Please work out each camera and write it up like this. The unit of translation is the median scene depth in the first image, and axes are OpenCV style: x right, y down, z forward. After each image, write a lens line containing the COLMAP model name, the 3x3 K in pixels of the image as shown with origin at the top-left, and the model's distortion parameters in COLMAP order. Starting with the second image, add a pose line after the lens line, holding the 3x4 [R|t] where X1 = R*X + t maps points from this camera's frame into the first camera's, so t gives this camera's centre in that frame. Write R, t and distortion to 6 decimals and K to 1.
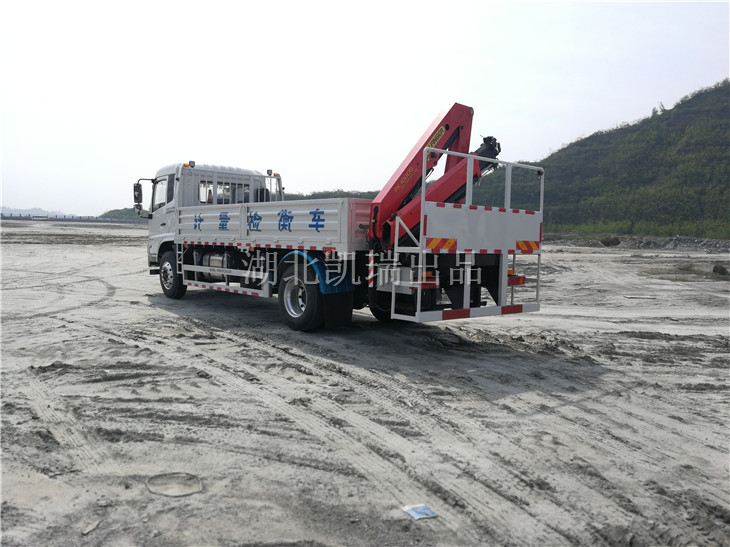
lens RADIAL K [[602.6, 0, 368.1], [0, 602.6, 276.1], [0, 0, 1]] dist [0.015952, -0.017159]
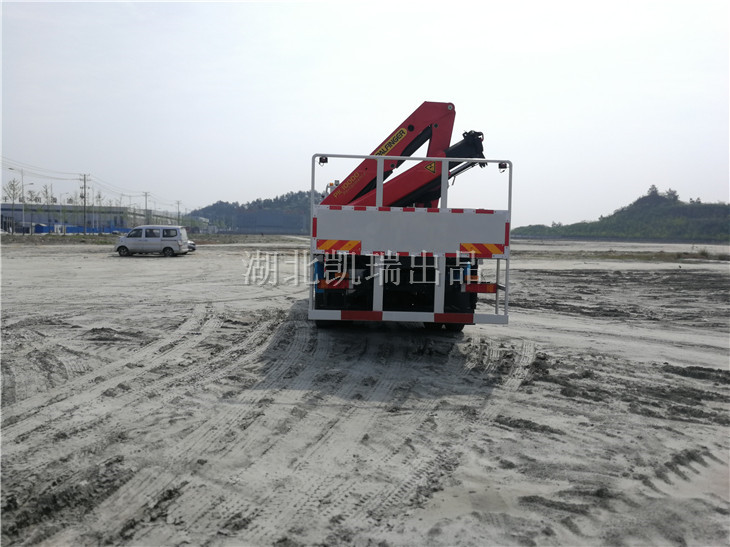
lens RADIAL K [[602.6, 0, 362.7], [0, 602.6, 270.7], [0, 0, 1]] dist [0.015952, -0.017159]
pose [[0.780729, 0.020855, -0.624522, 0.707387], [-0.043594, 0.998826, -0.021143, 0.008522], [0.623347, 0.043732, 0.780721, 0.202682]]
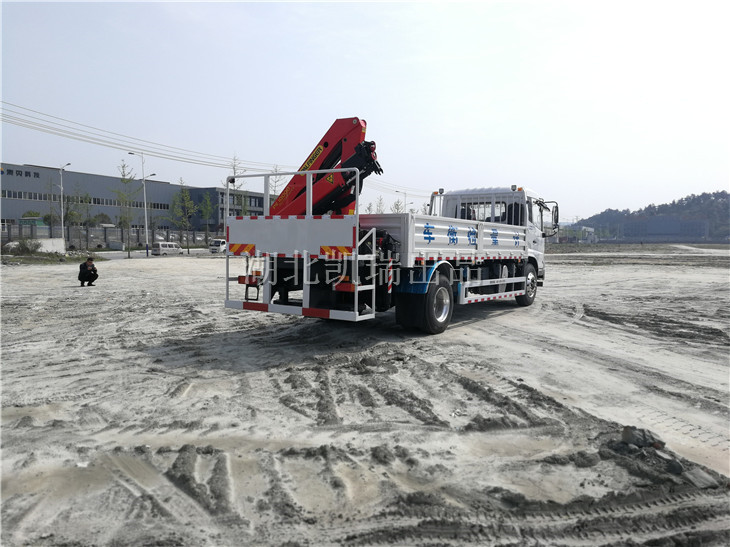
lens RADIAL K [[602.6, 0, 362.3], [0, 602.6, 276.0], [0, 0, 1]] dist [0.015952, -0.017159]
pose [[0.245238, 0.028276, -0.969051, 1.257215], [-0.074315, 0.997182, 0.010290, -0.024235], [0.966611, 0.069491, 0.246648, 0.831640]]
